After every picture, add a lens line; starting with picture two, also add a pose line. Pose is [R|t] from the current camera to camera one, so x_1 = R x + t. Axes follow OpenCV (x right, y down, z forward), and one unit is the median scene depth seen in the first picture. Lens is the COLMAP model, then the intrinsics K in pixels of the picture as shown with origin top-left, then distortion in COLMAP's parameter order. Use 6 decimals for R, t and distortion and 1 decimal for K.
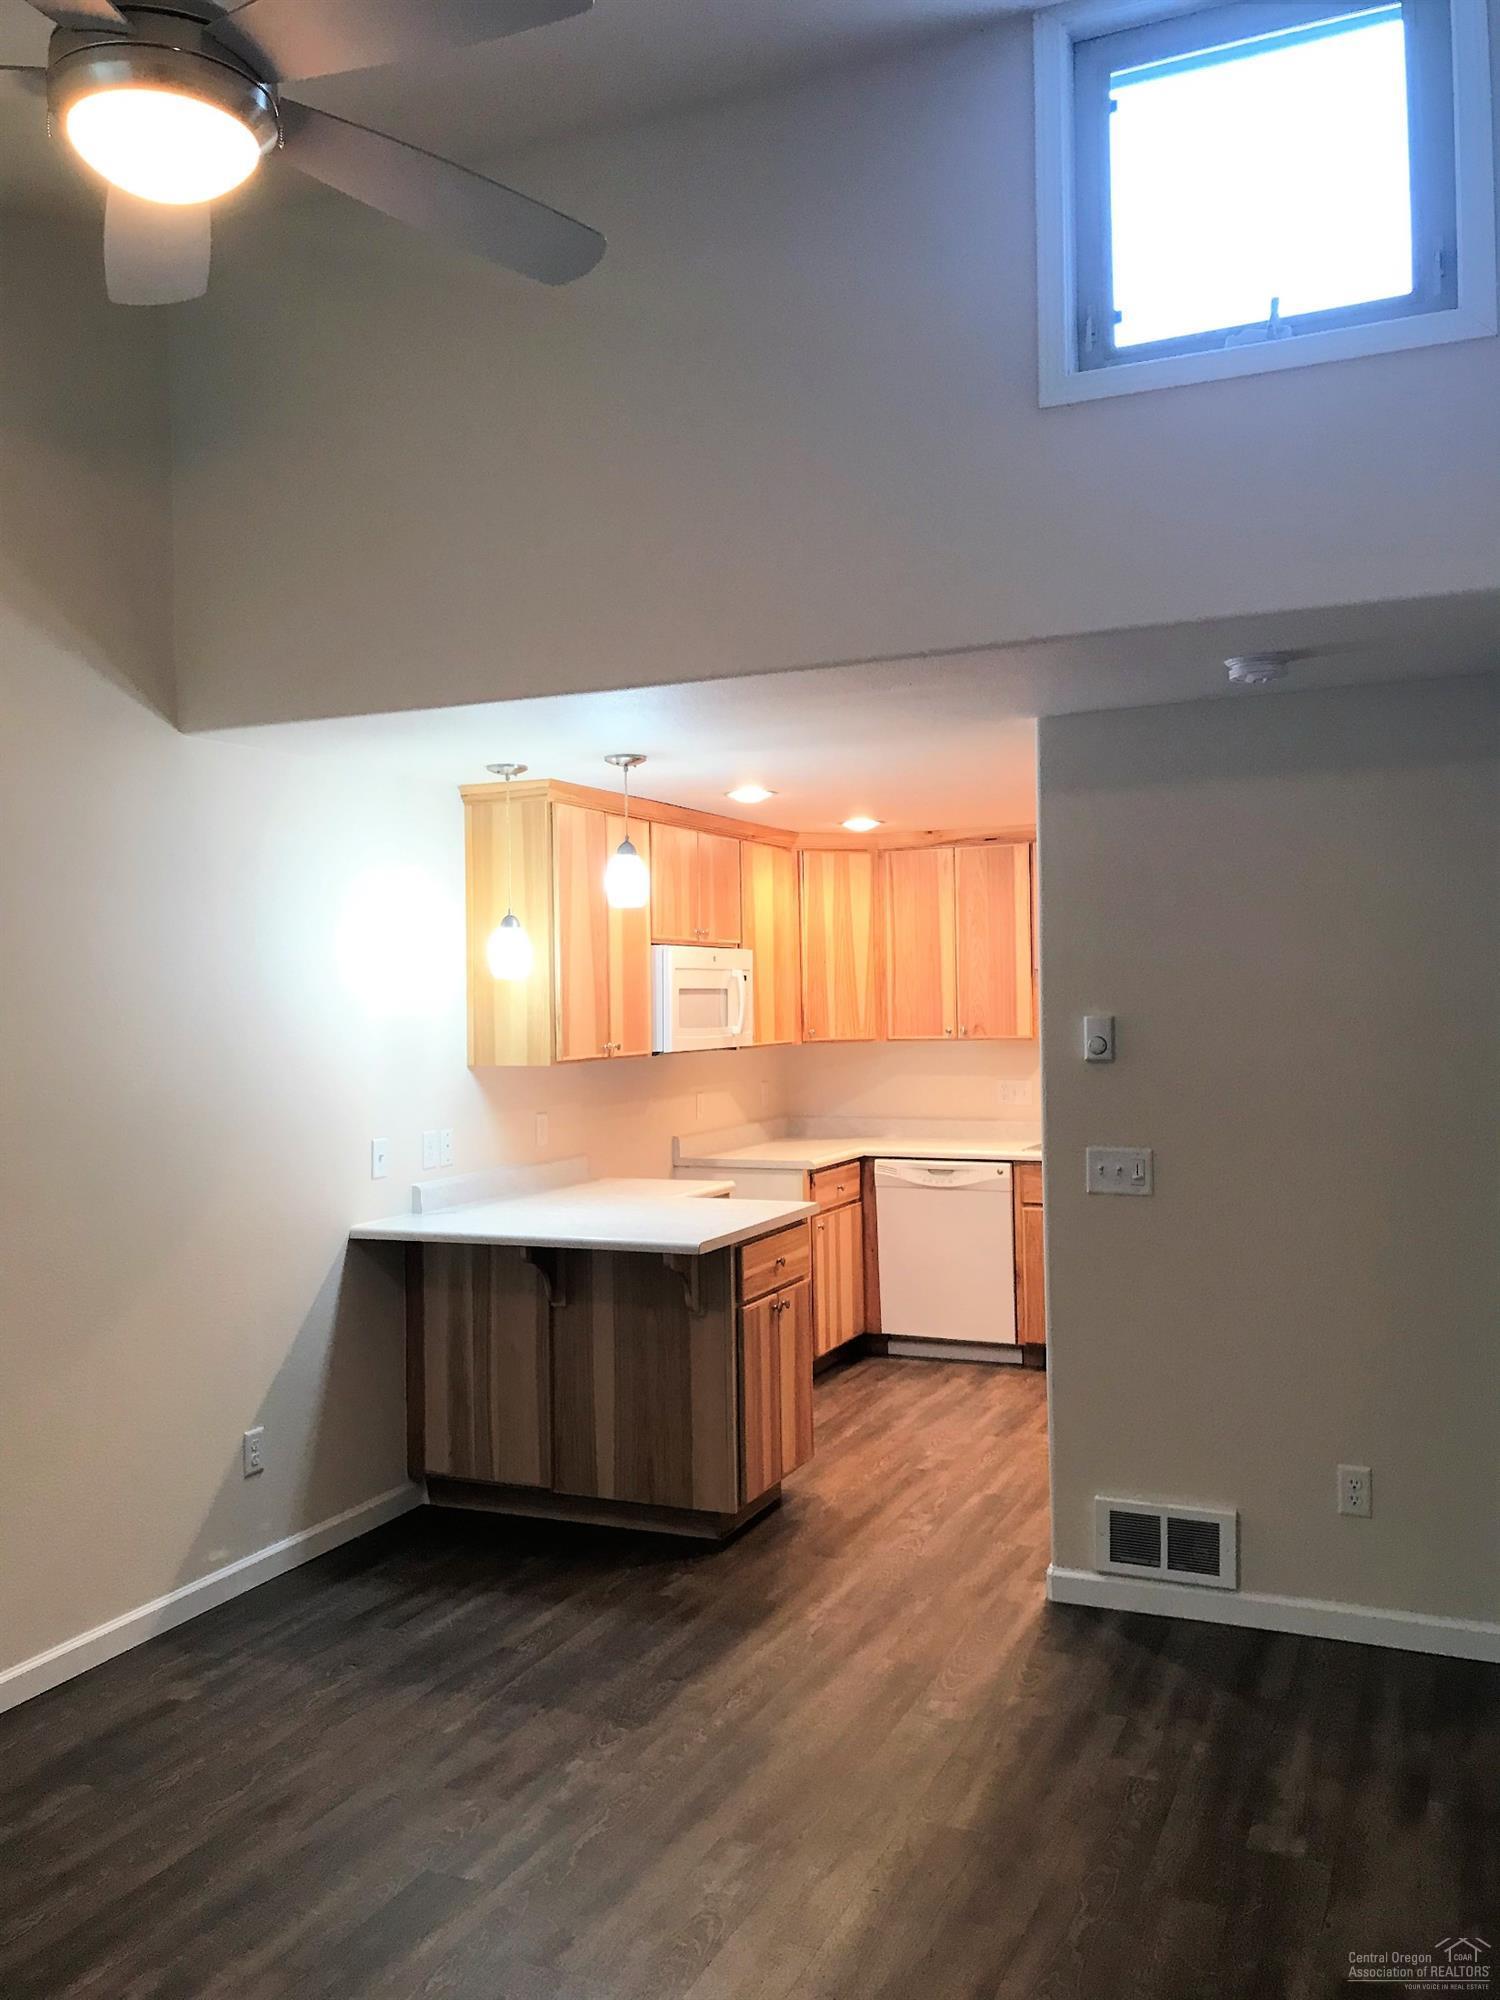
lens RADIAL K [[1639.4, 0, 750.0], [0, 1639.4, 1000.0], [0, 0, 1]] dist [0.081896, -0.151419]
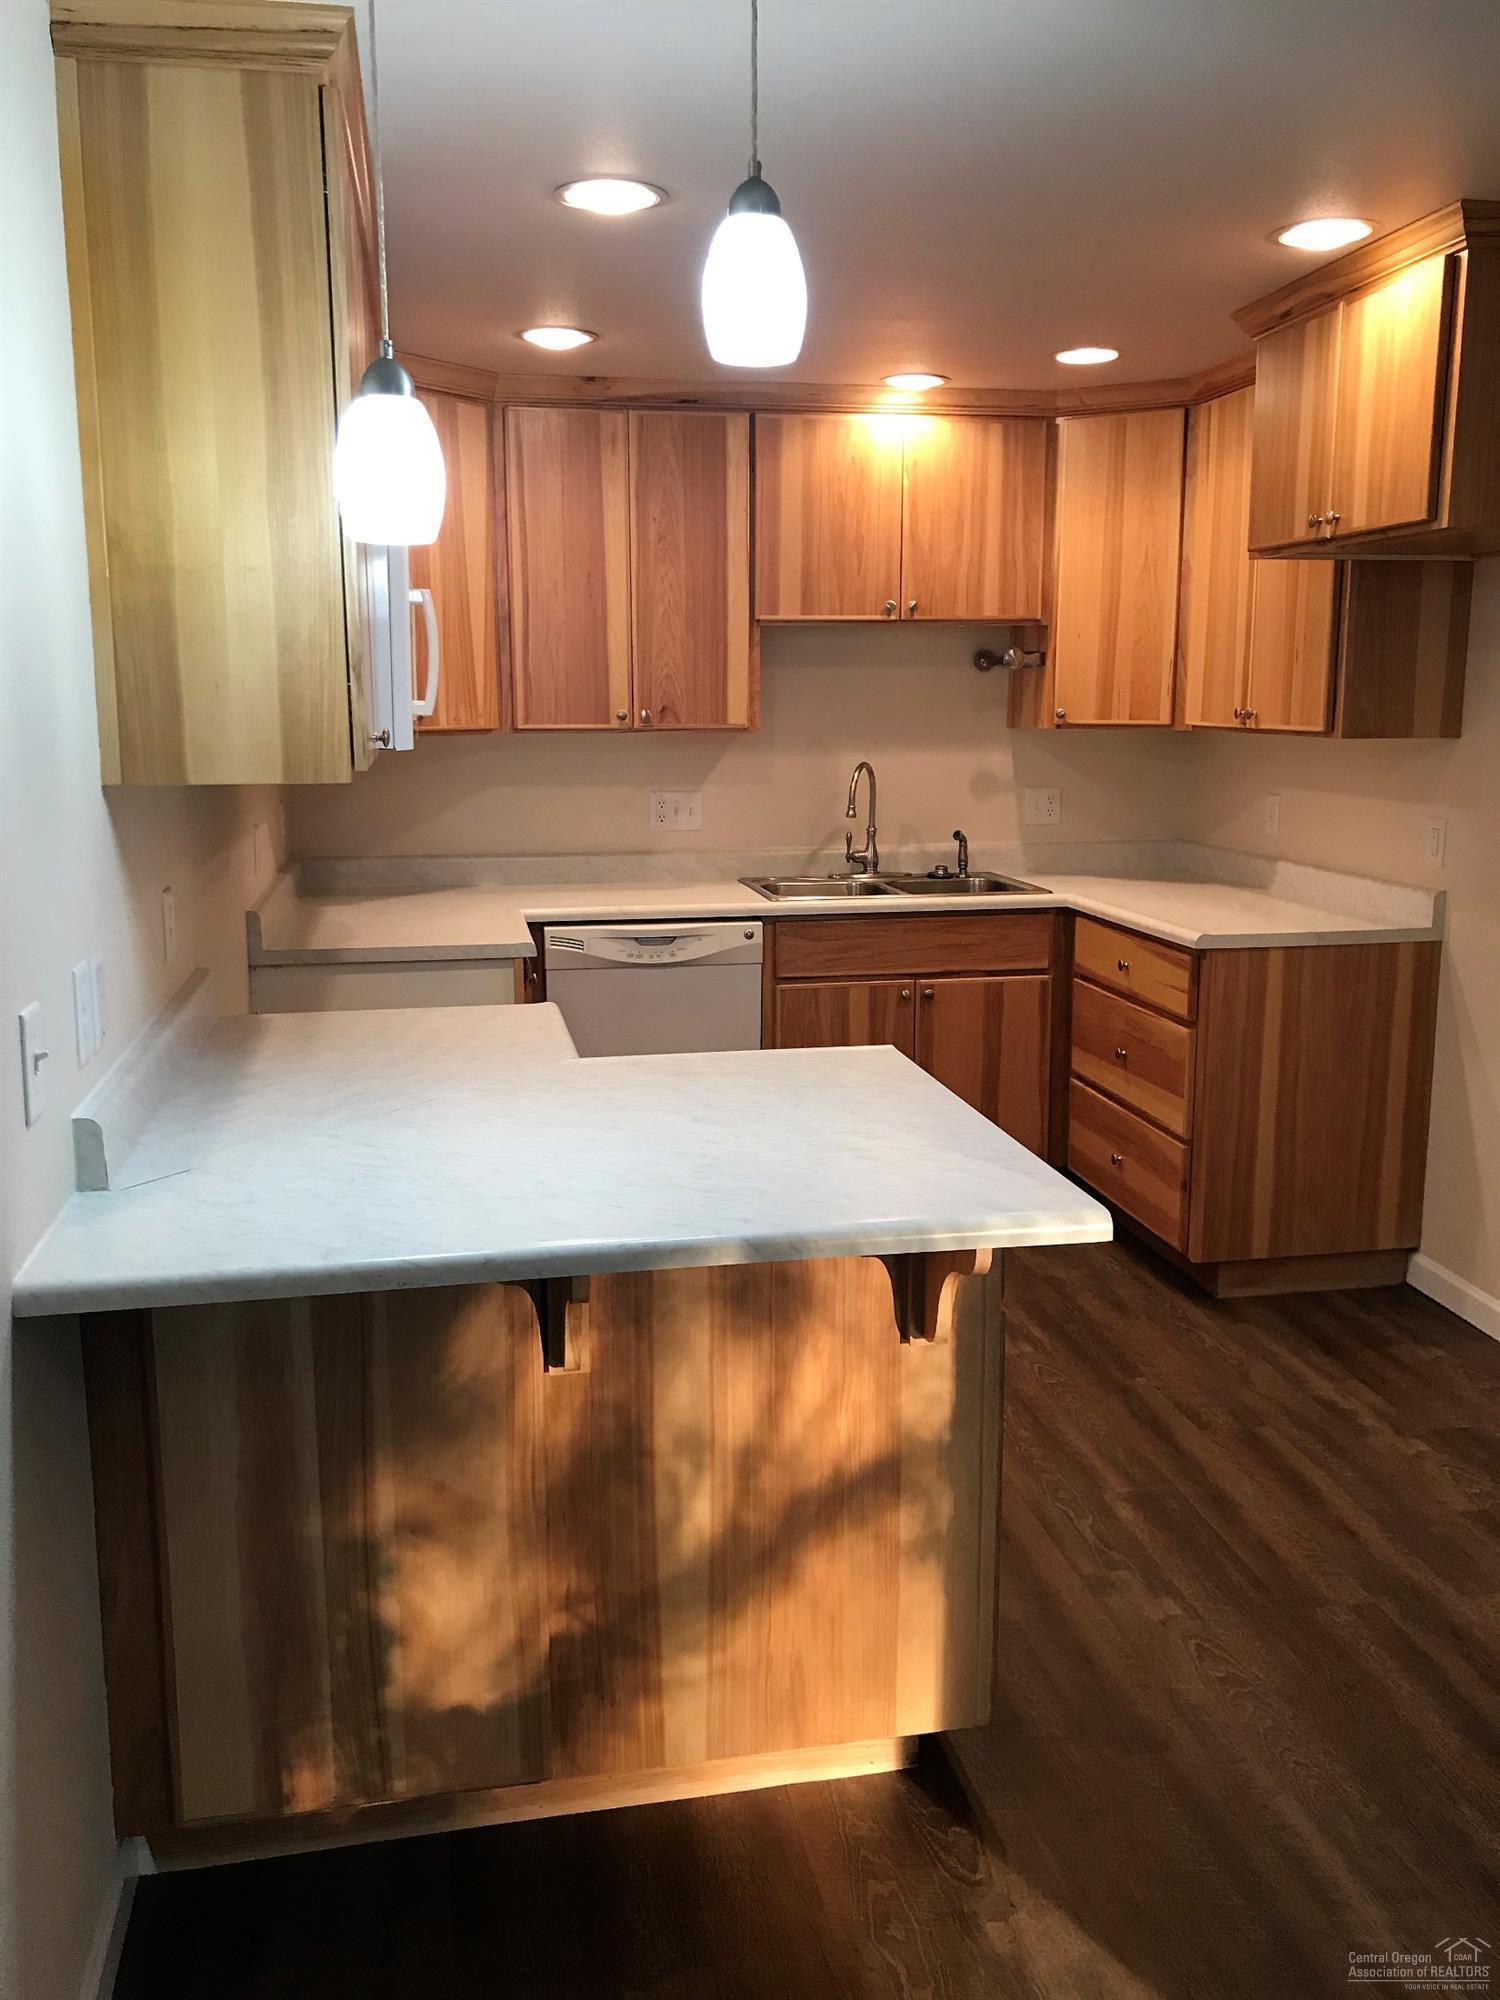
lens RADIAL K [[1639.4, 0, 750.0], [0, 1639.4, 1000.0], [0, 0, 1]] dist [0.081896, -0.151419]
pose [[0.823138, -0.091978, 0.560343, -0.222669], [-0.009174, 0.984511, 0.175080, 0.016634], [-0.567768, -0.149256, 0.809545, 0.486637]]
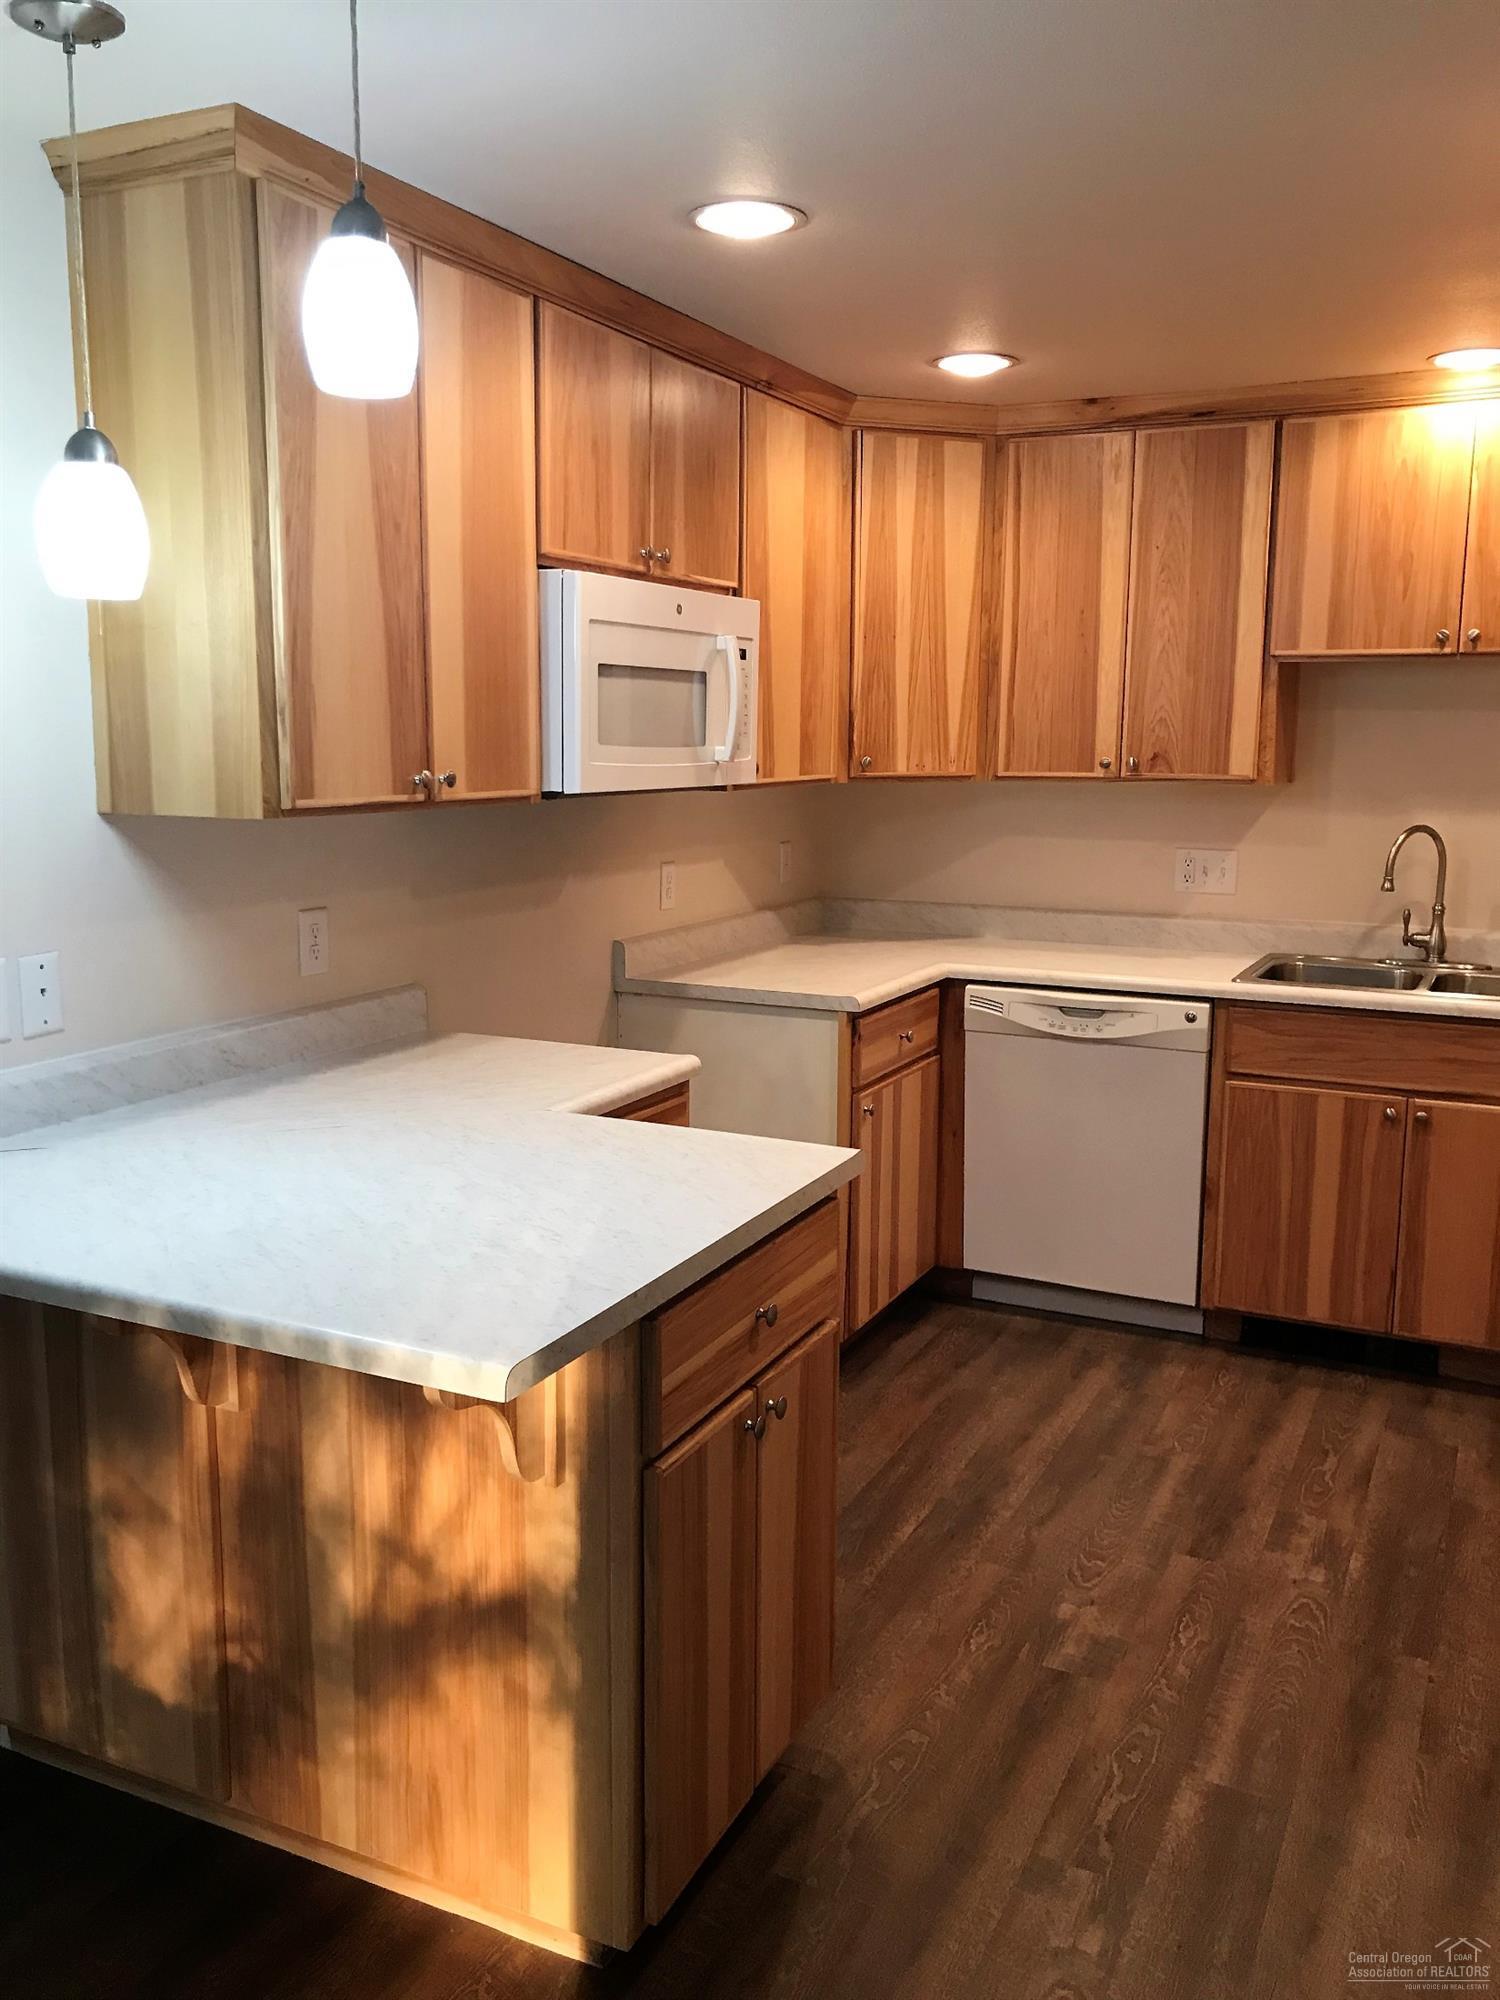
lens RADIAL K [[1639.4, 0, 750.0], [0, 1639.4, 1000.0], [0, 0, 1]] dist [0.081896, -0.151419]
pose [[0.999093, 0.029693, -0.030526, 0.018622], [-0.024344, 0.986377, 0.162691, 0.010268], [0.034941, -0.161800, 0.986205, 0.452658]]
